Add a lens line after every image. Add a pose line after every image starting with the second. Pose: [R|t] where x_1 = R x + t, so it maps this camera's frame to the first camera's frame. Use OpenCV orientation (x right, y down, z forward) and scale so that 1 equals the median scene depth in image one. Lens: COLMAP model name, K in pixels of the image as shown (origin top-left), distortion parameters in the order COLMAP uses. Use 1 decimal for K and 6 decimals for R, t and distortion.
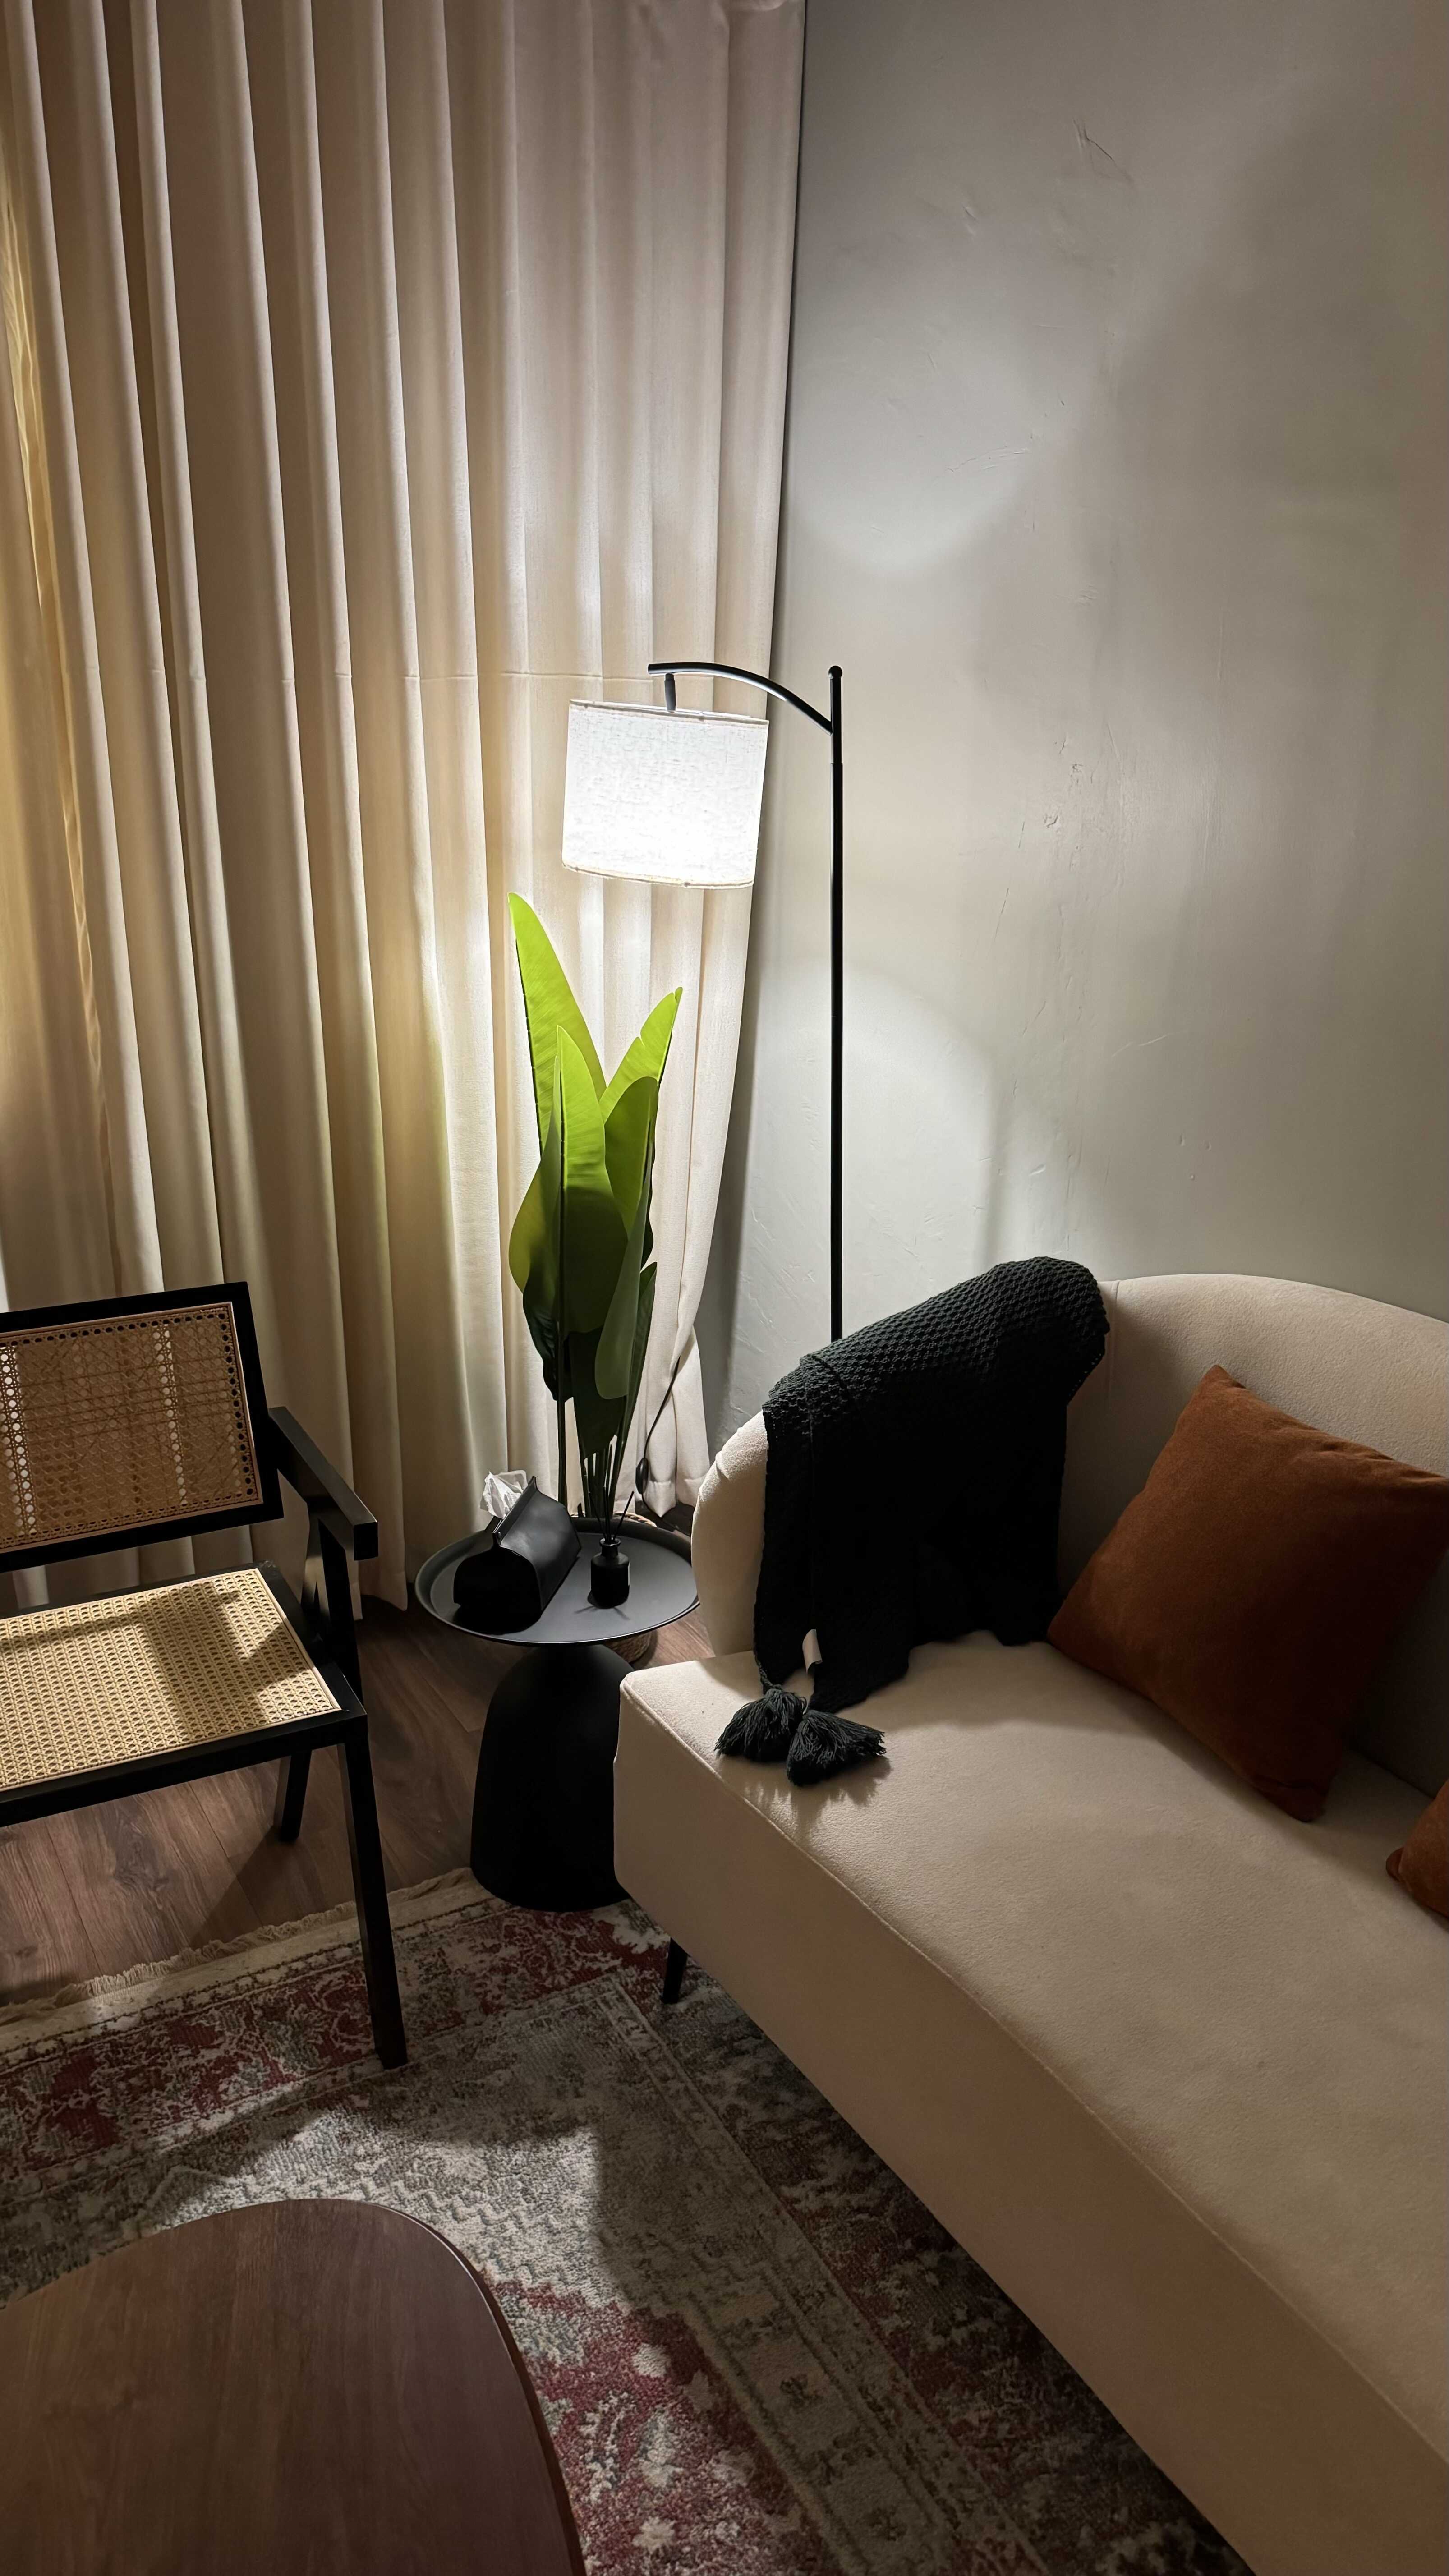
lens RADIAL K [[1818.4, 0, 724.5], [0, 1818.4, 1288.0], [0, 0, 1]] dist [0.146603, -0.242148]
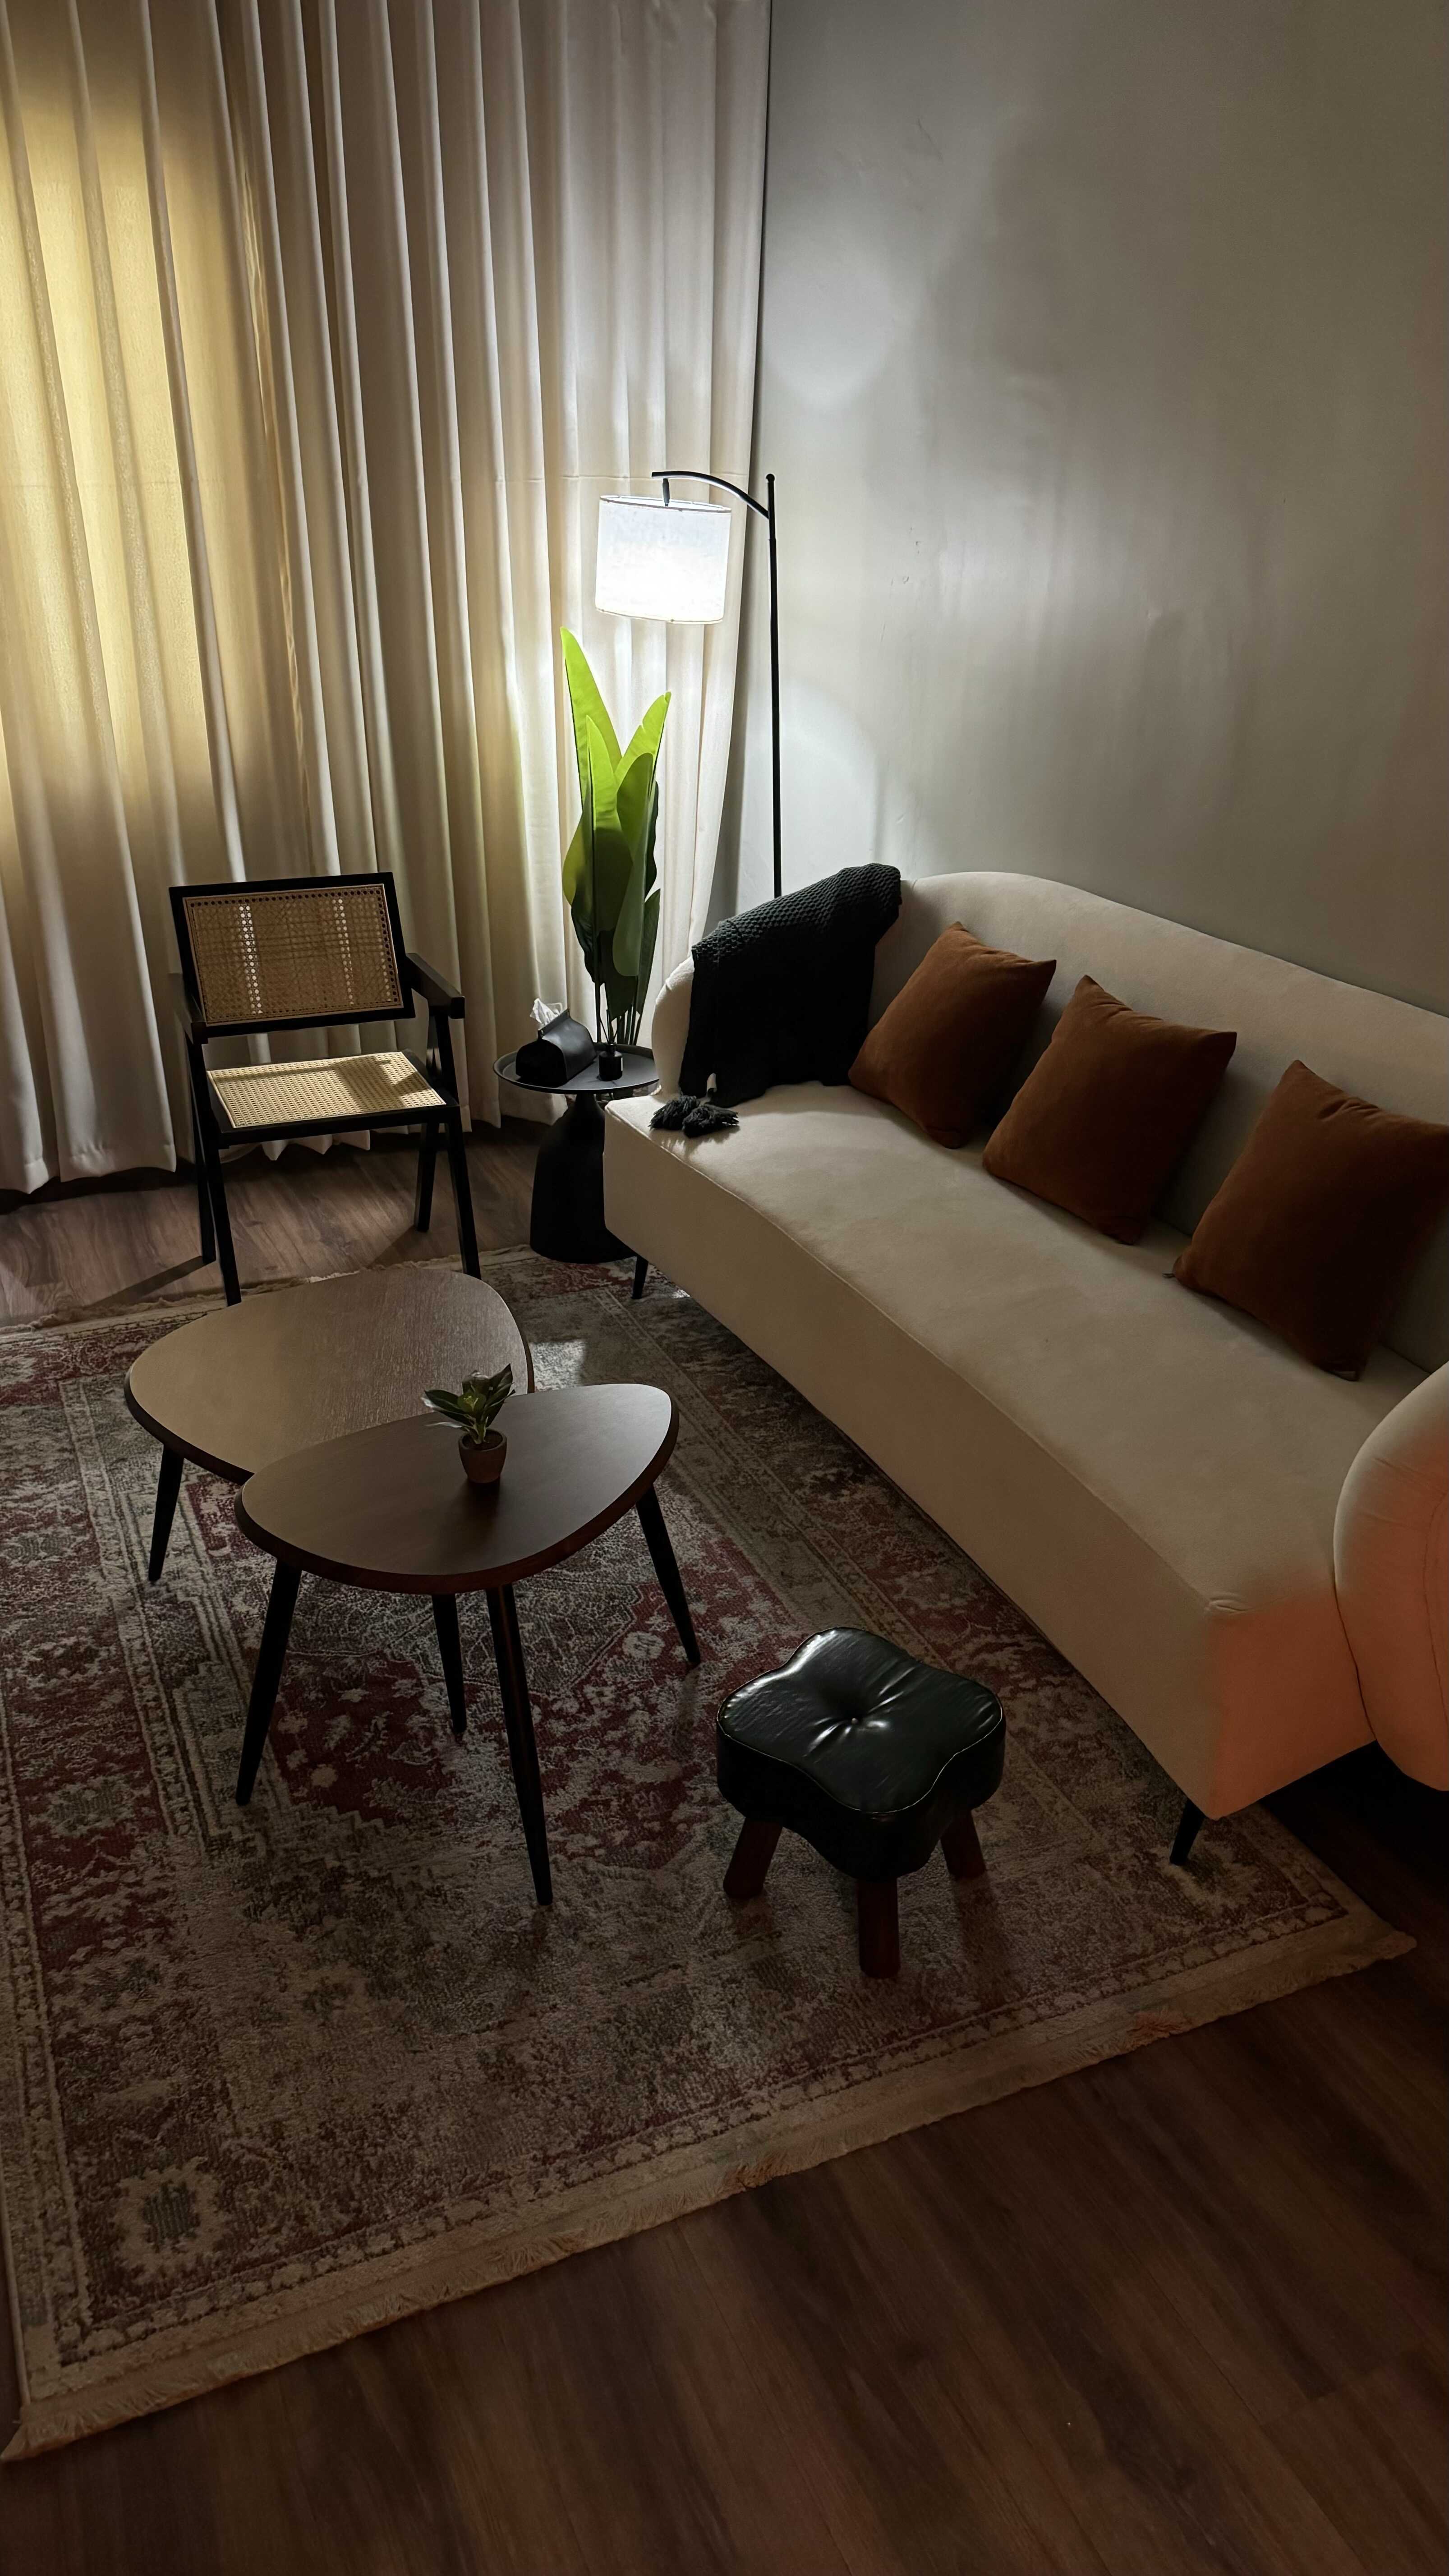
lens RADIAL K [[1818.4, 0, 724.5], [0, 1818.4, 1288.0], [0, 0, 1]] dist [0.146603, -0.242148]
pose [[0.995967, 0.031214, -0.084110, 0.191720], [-0.021229, 0.992894, 0.117095, 0.170328], [0.087167, -0.114837, 0.989553, -0.666270]]
